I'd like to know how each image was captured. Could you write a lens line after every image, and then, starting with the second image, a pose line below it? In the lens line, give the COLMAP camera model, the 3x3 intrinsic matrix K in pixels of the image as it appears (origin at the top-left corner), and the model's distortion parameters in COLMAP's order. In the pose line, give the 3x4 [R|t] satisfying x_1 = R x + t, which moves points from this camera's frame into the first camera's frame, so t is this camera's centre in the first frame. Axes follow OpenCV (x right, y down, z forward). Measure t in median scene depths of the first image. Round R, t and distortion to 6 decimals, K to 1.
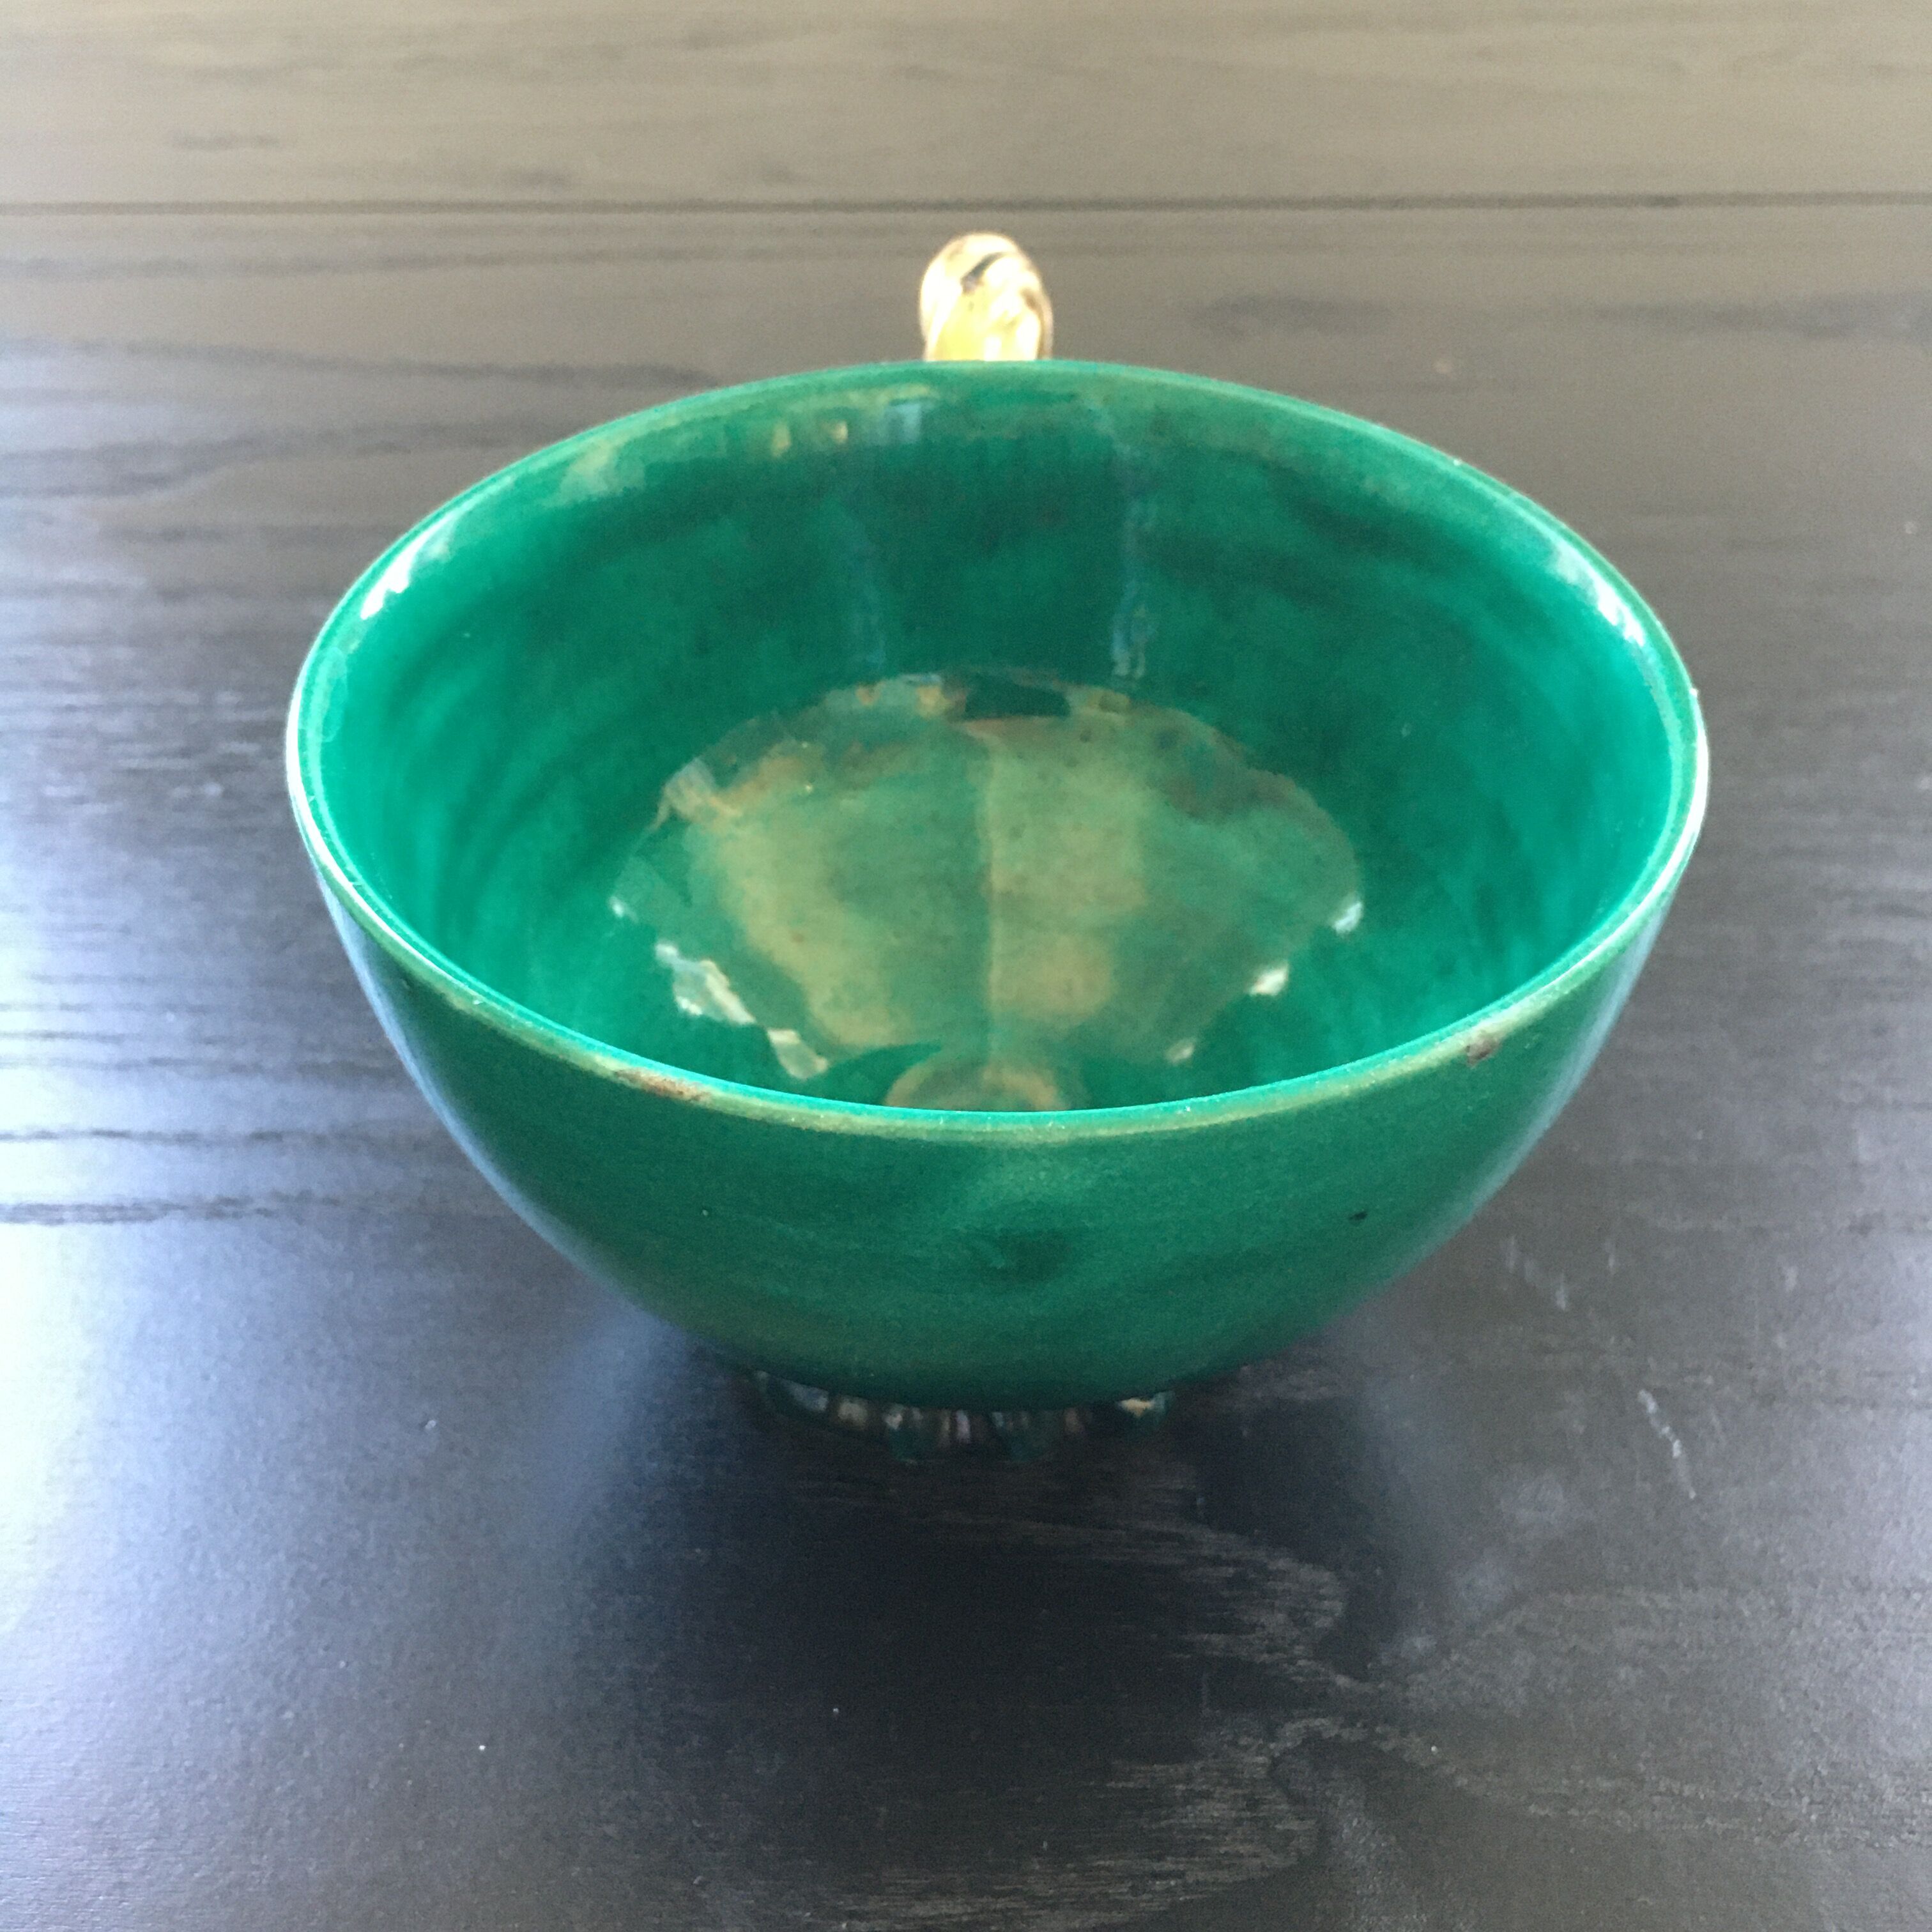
lens RADIAL K [[2251.6, 0, 966.0], [0, 2251.6, 966.0], [0, 0, 1]] dist [0.087799, -0.152927]
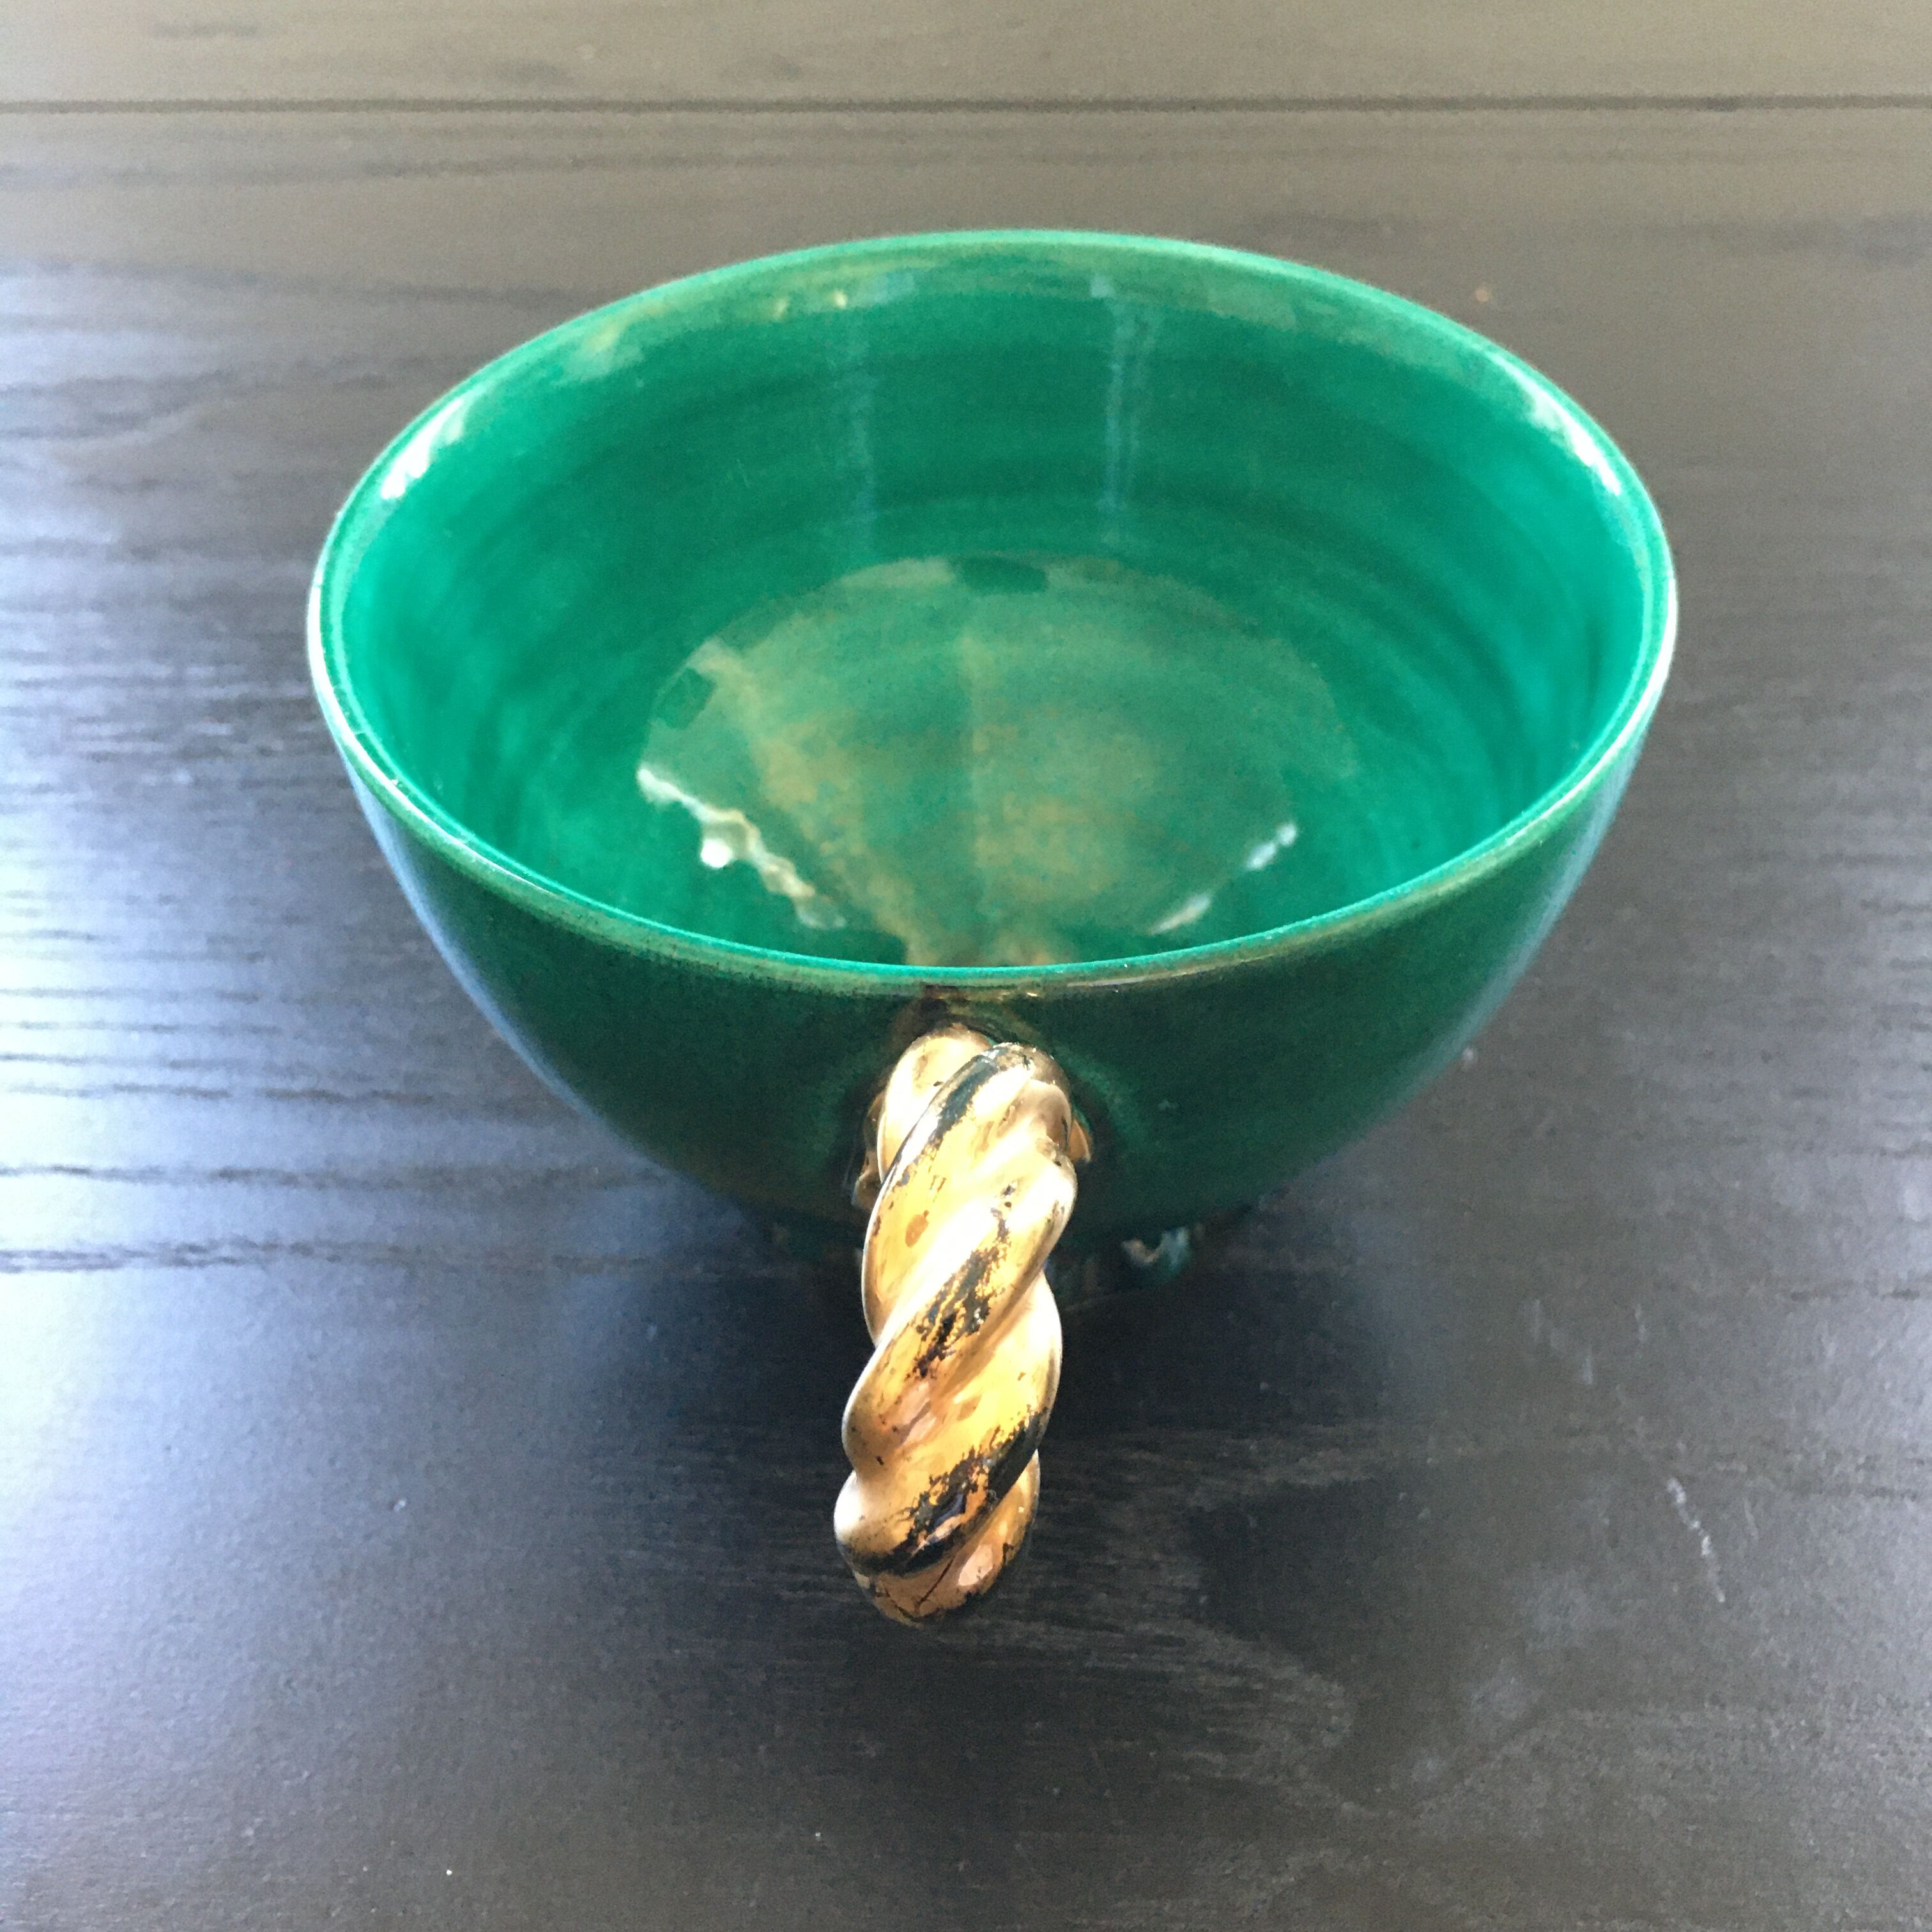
lens RADIAL K [[2251.6, 0, 966.0], [0, 2251.6, 966.0], [0, 0, 1]] dist [0.087799, -0.152927]
pose [[0.999922, 0.005717, -0.011123, 0.011962], [-0.004916, 0.997478, 0.070802, -0.092548], [0.011500, -0.070742, 0.997428, 0.062230]]
